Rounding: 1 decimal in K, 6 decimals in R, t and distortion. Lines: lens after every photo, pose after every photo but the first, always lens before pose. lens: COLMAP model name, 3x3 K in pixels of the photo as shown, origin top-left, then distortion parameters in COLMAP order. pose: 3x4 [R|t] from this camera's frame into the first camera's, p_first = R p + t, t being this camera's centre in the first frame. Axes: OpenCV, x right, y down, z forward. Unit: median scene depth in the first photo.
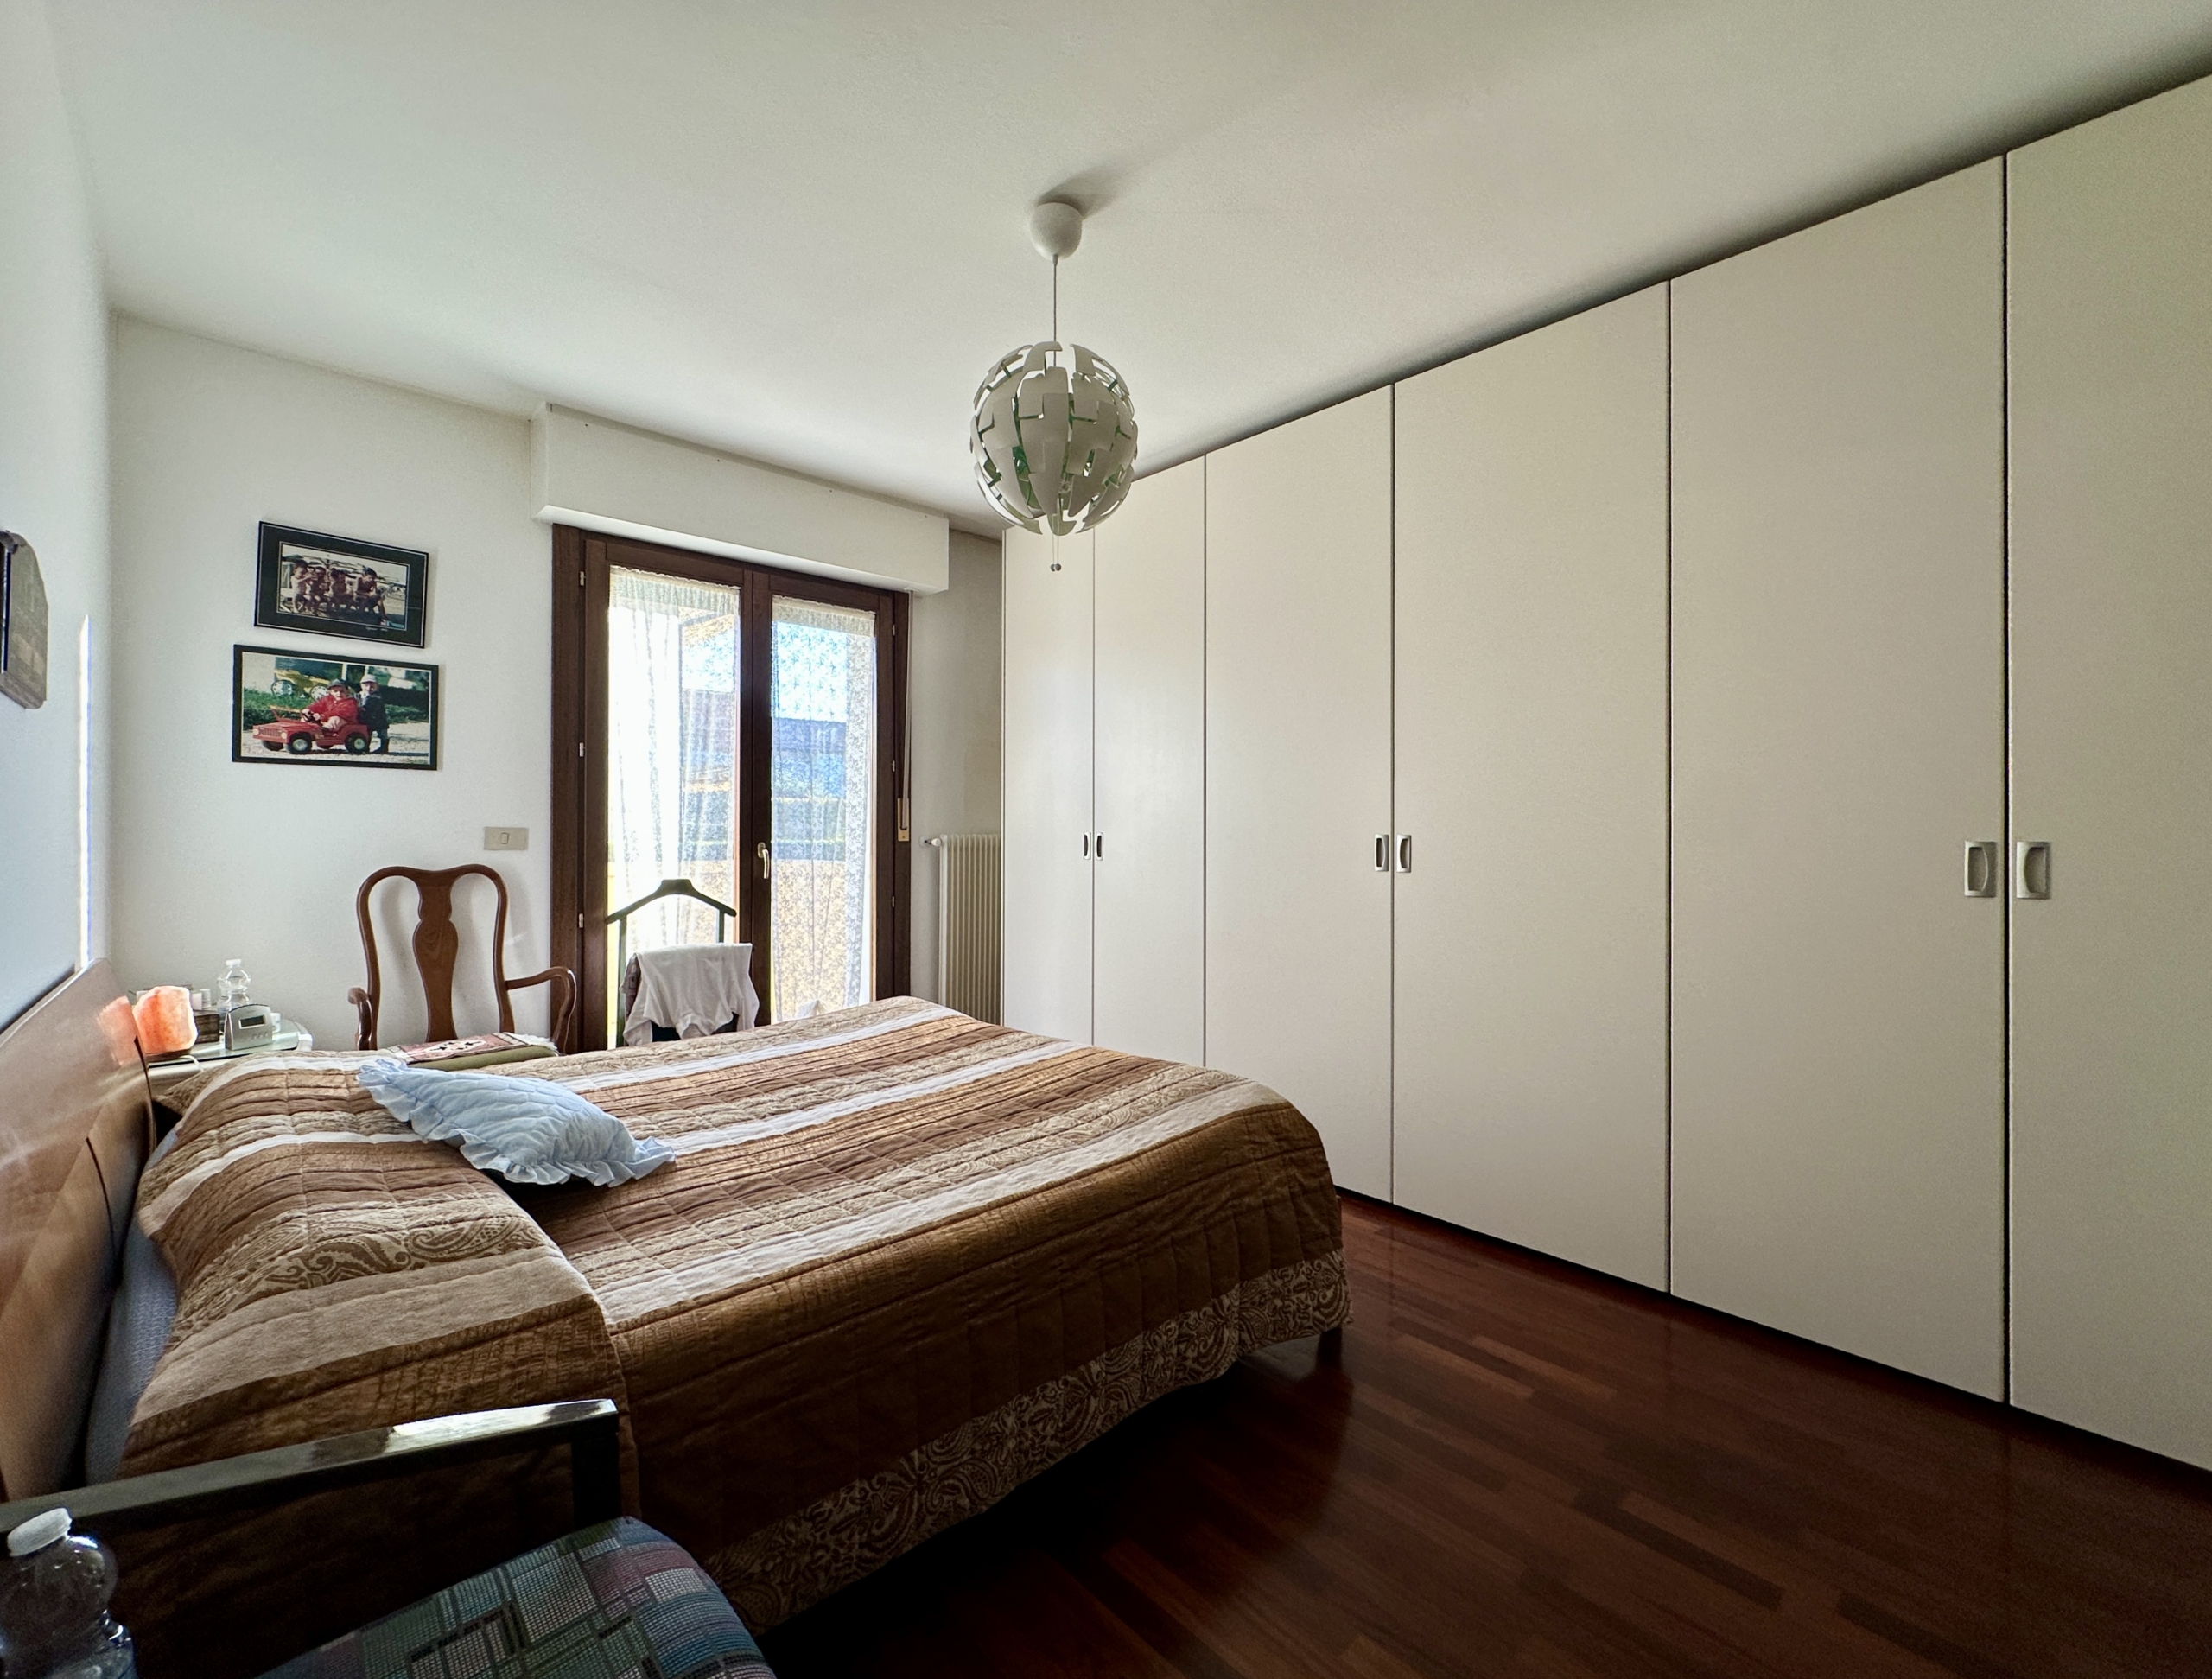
lens RADIAL K [[932.1, 0, 1108.6], [0, 932.1, 820.0], [0, 0, 1]] dist [-0.001667, 0.000012]
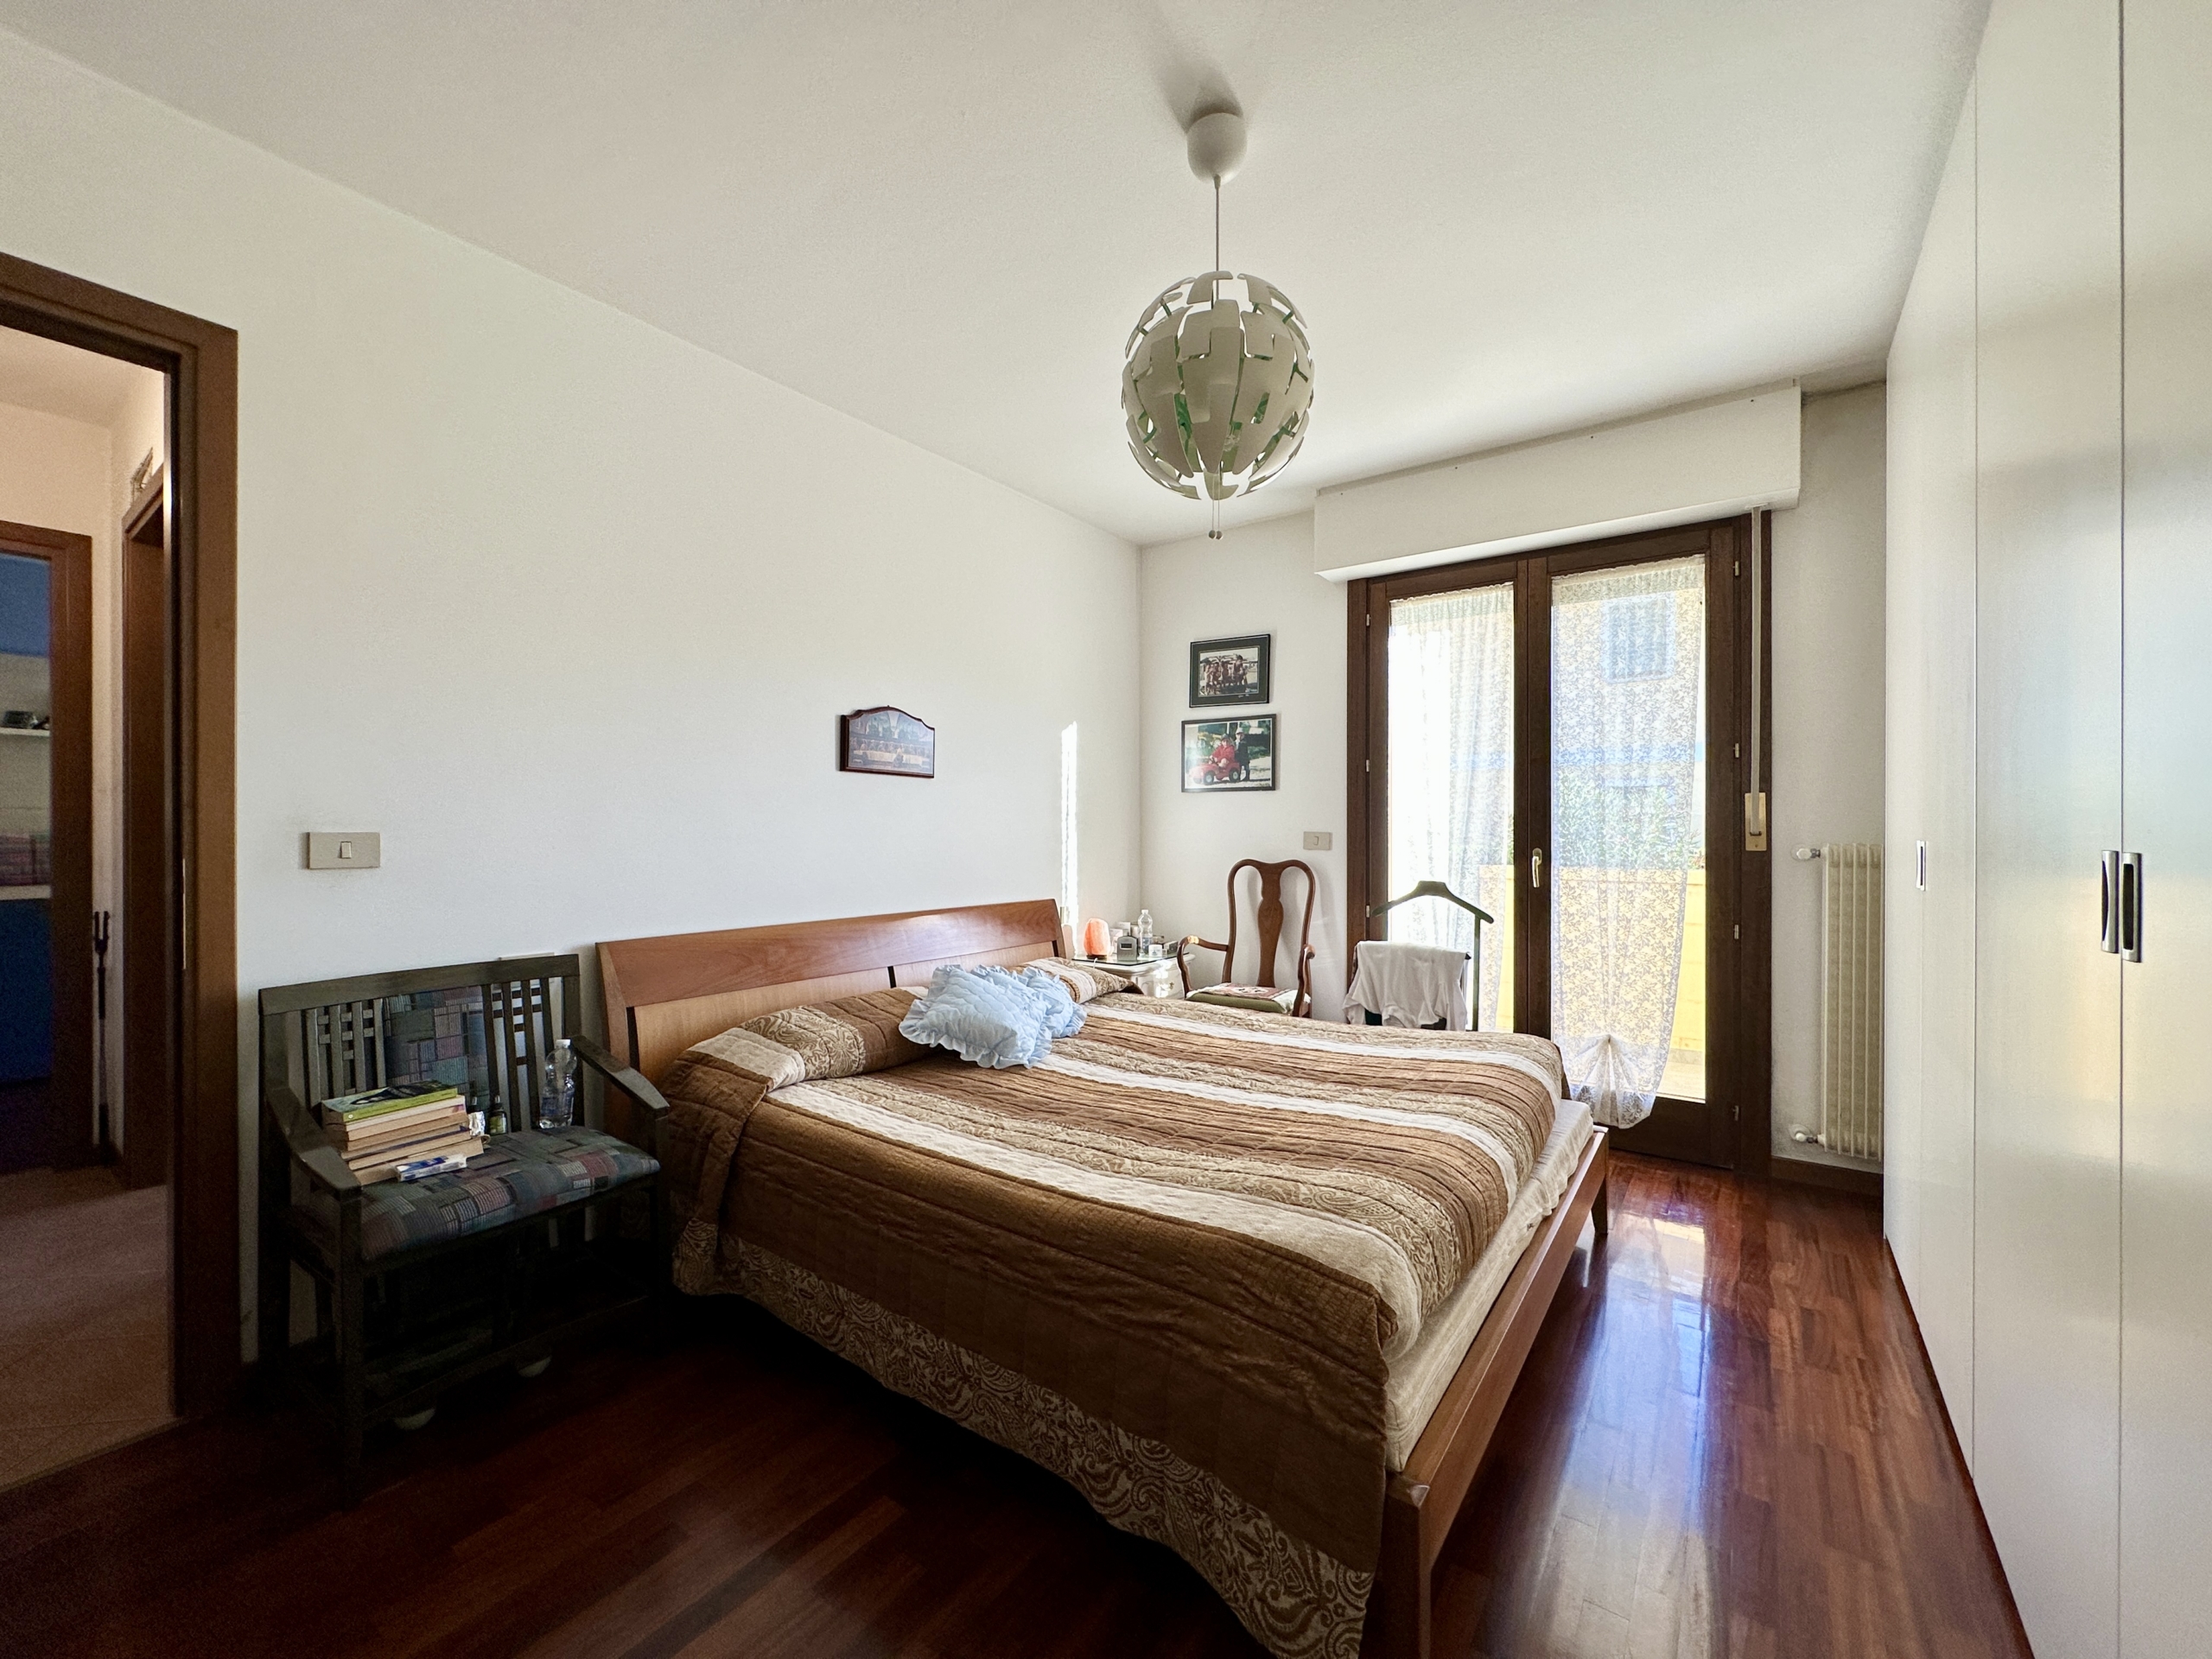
lens RADIAL K [[882.9, 0, 1106.0], [0, 882.9, 829.5], [0, 0, 1]] dist [0.000331, 0.000057]
pose [[0.190234, -0.002606, -0.981735, 0.527854], [0.006419, 0.999978, -0.001410, 0.004614], [0.981718, -0.006034, 0.190247, 0.527218]]
